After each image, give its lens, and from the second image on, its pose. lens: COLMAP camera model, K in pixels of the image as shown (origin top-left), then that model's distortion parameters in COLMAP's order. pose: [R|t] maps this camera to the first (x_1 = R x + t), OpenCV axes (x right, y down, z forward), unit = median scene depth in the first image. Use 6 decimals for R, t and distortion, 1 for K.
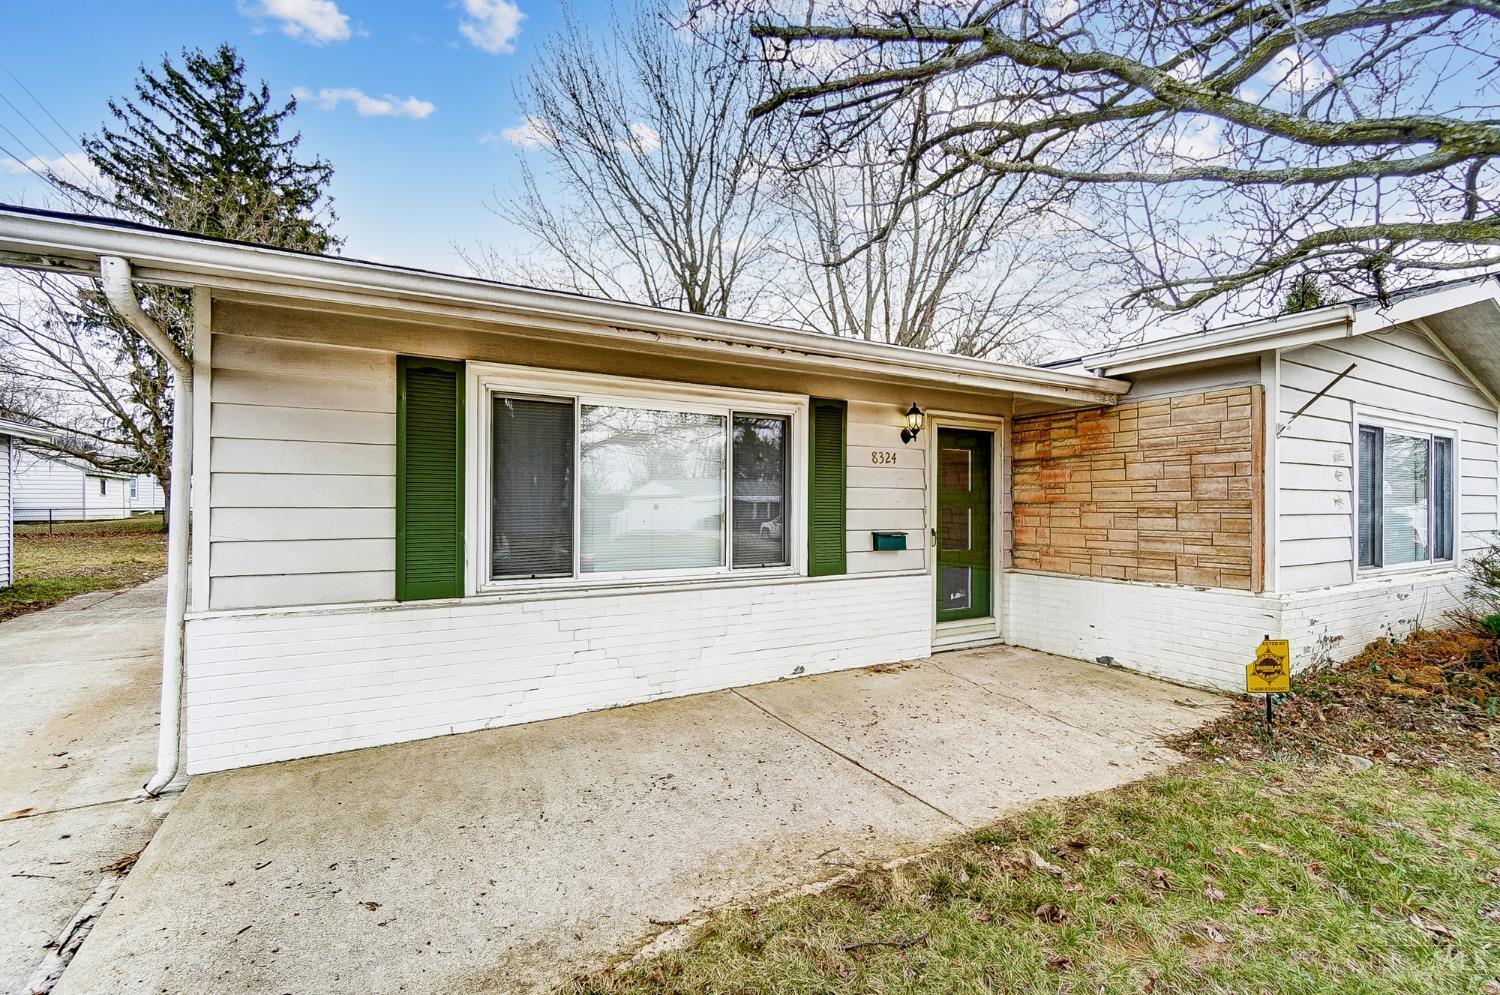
lens RADIAL K [[664.8, 0, 750.0], [0, 664.8, 497.5], [0, 0, 1]] dist [-0.001222, -0.000479]
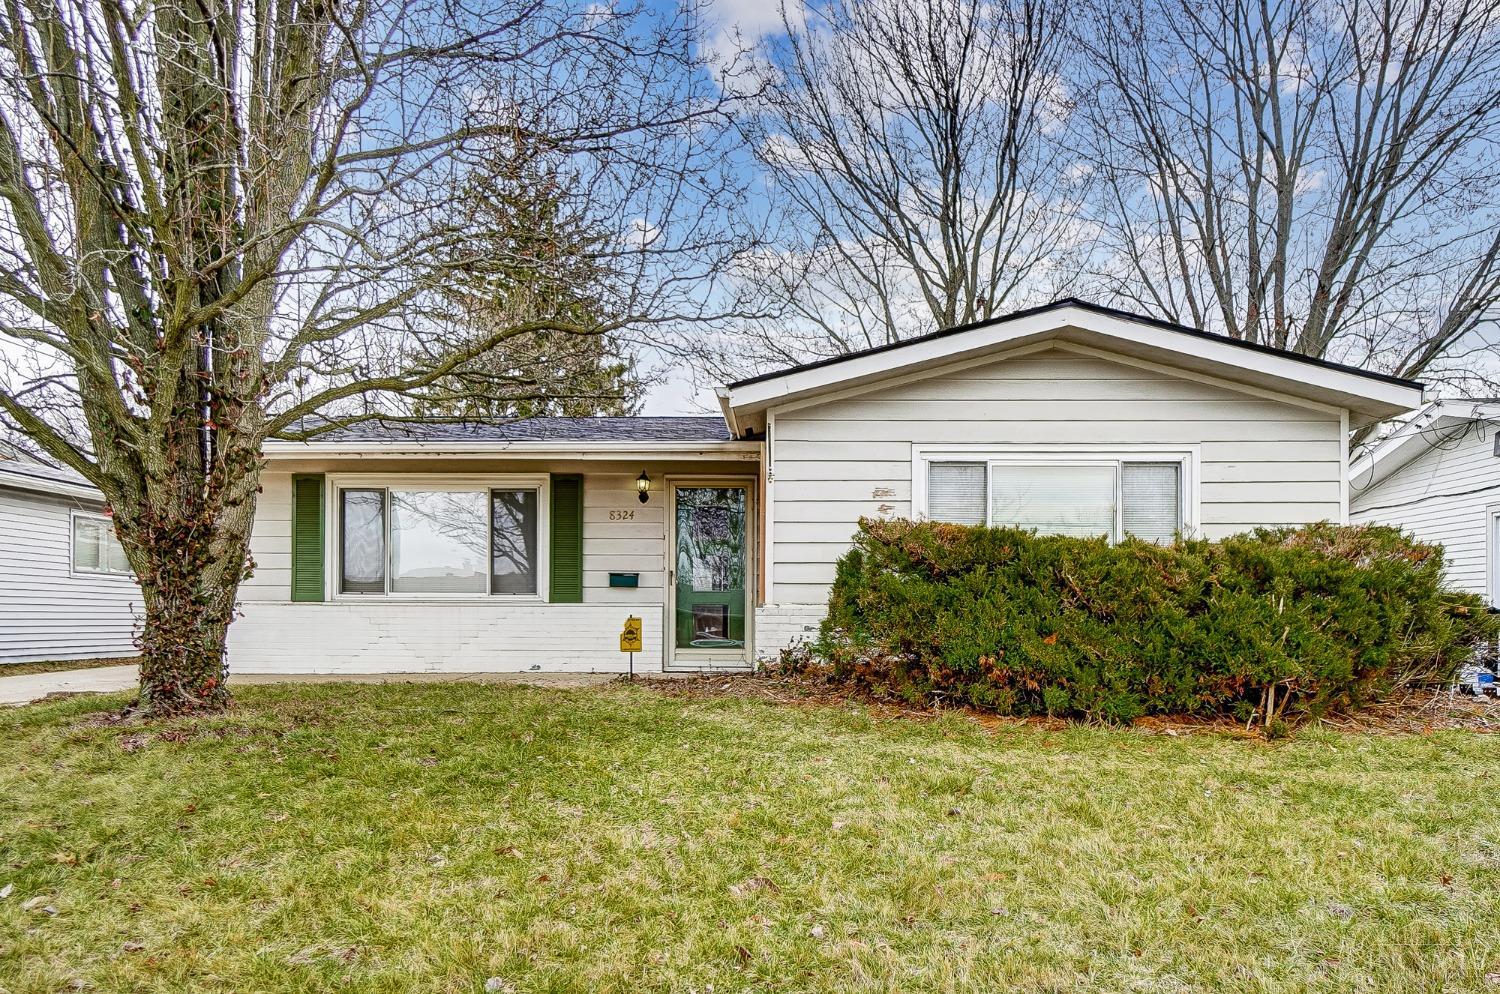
lens RADIAL K [[1021.4, 0, 750.4], [0, 1021.4, 614.4], [0, 0, 1]] dist [0.004523, 0.000721]
pose [[0.854264, -0.002145, -0.519834, 1.398854], [0.003968, 0.999989, 0.002395, 0.124887], [0.519824, -0.004108, 0.854264, -0.548794]]
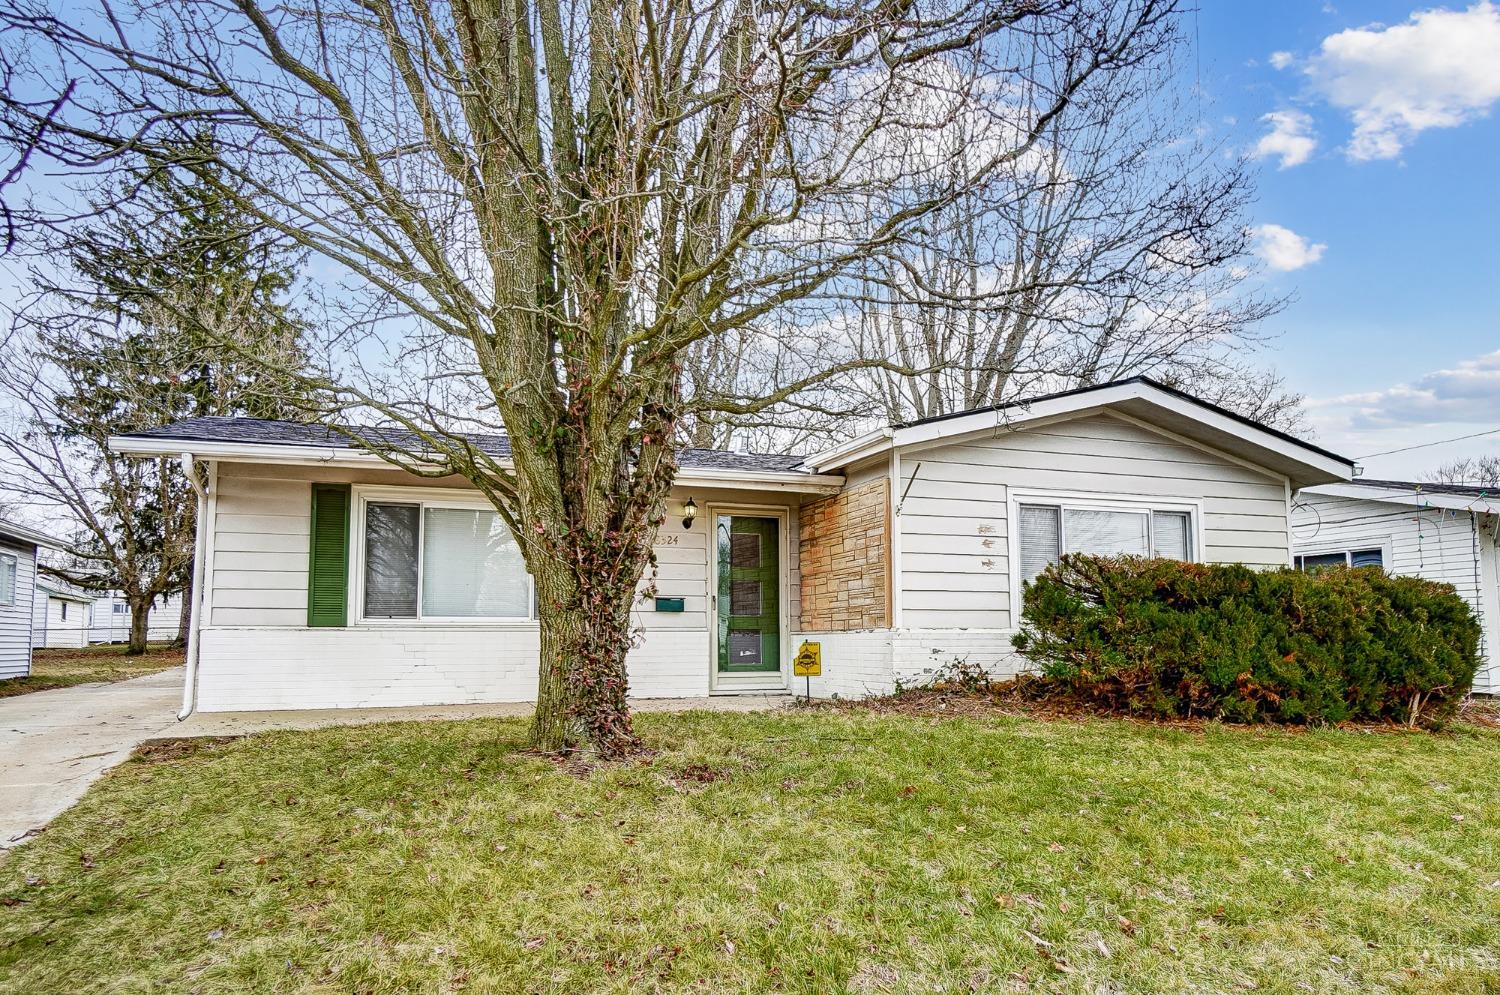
lens RADIAL K [[986.8, 0, 703.7], [0, 986.8, 543.0], [0, 0, 1]] dist [-0.005523, 0.038923]
pose [[0.983356, -0.024241, -0.180066, 0.600730], [0.007982, 0.995867, -0.090473, 0.117260], [0.181515, 0.087530, 0.979485, -0.849799]]
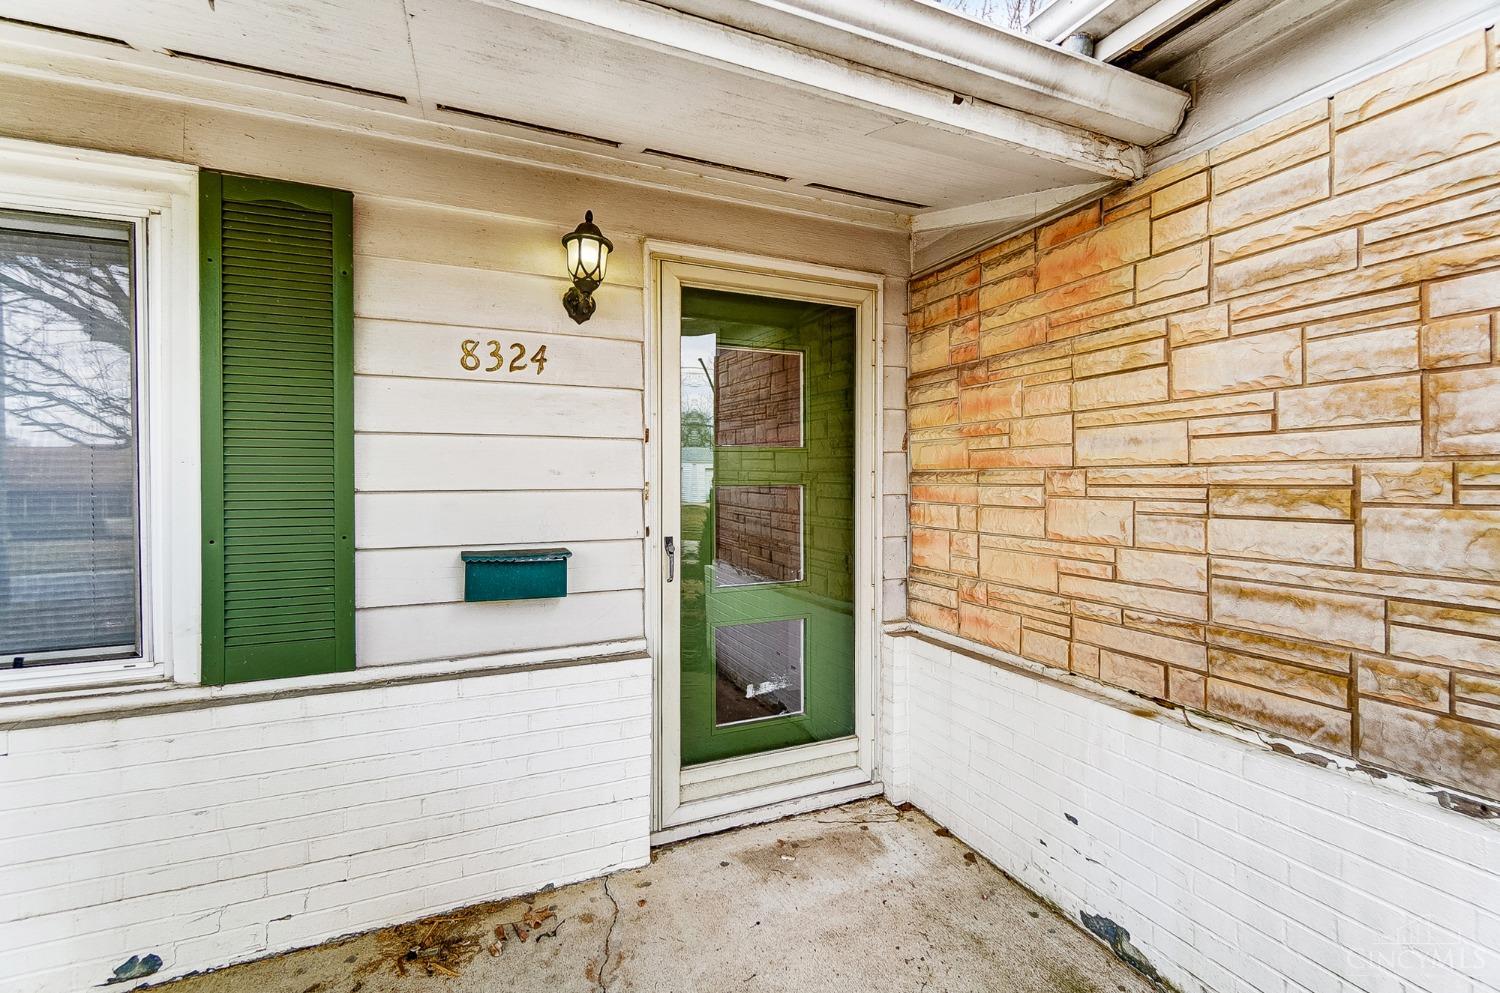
lens RADIAL K [[652.3, 0, 743.0], [0, 652.3, 479.5], [0, 0, 1]] dist [-0.001778, -0.000465]
pose [[0.994648, -0.004690, -0.103212, 0.364530], [0.006093, 0.999893, 0.013280, 0.006721], [0.103139, -0.013837, 0.994571, 0.616691]]
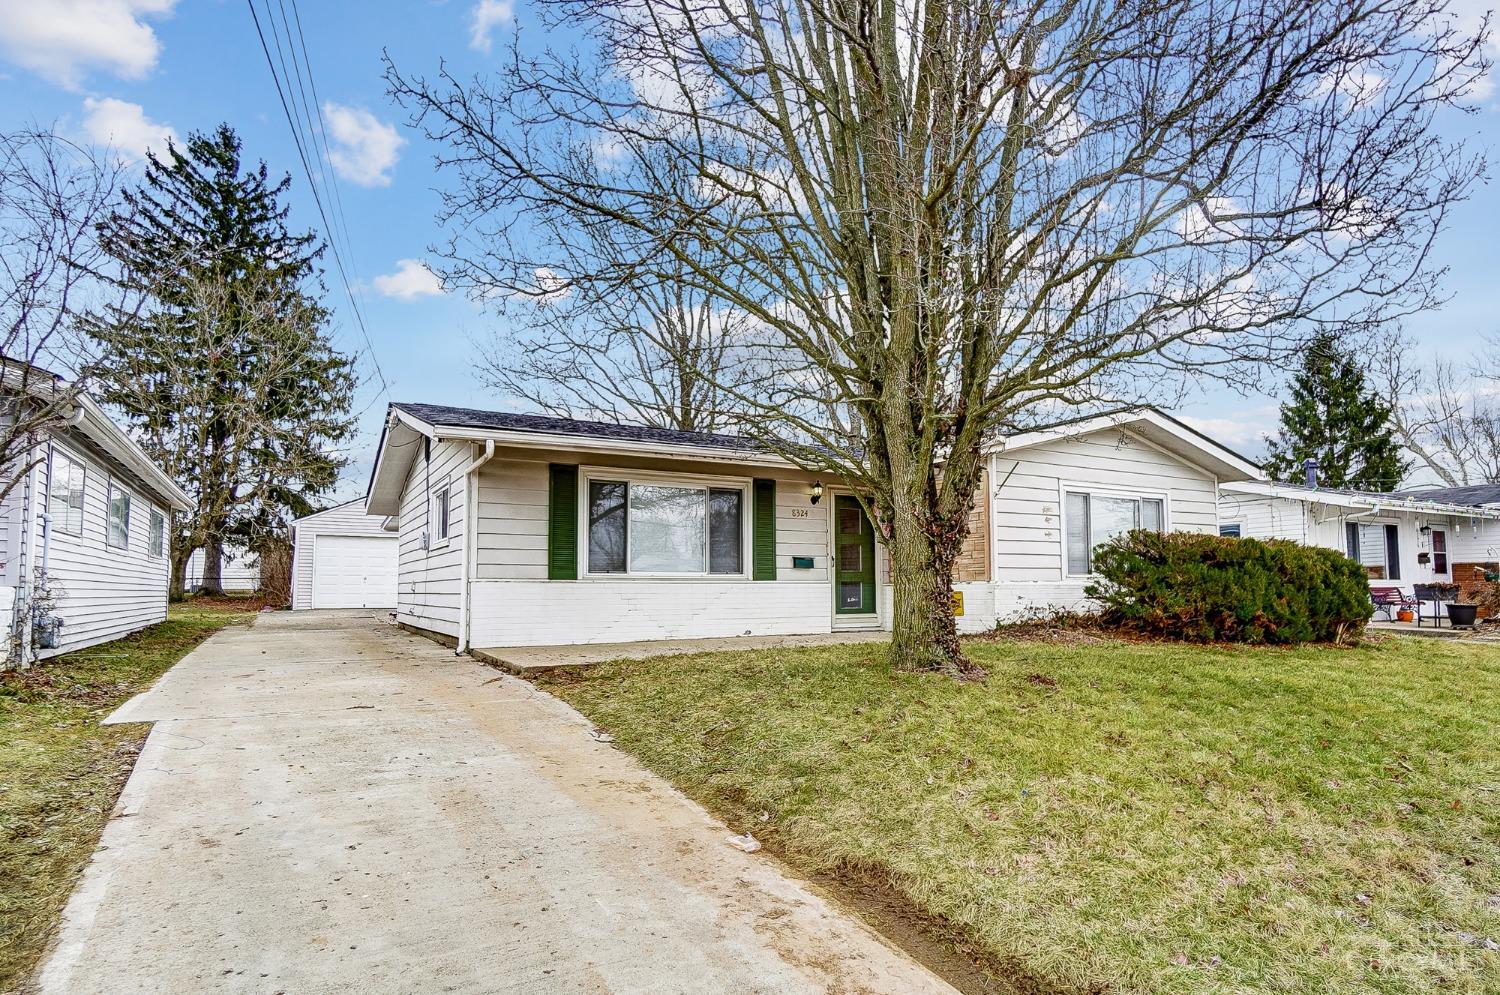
lens RADIAL K [[830.3, 0, 750.0], [0, 830.3, 497.5], [0, 0, 1]] dist [-0.010930, -0.000023]
pose [[0.999962, -0.008359, -0.002497, 0.077056], [0.008064, 0.994855, -0.100990, 0.109965], [0.003328, 0.100966, 0.994884, -1.076299]]
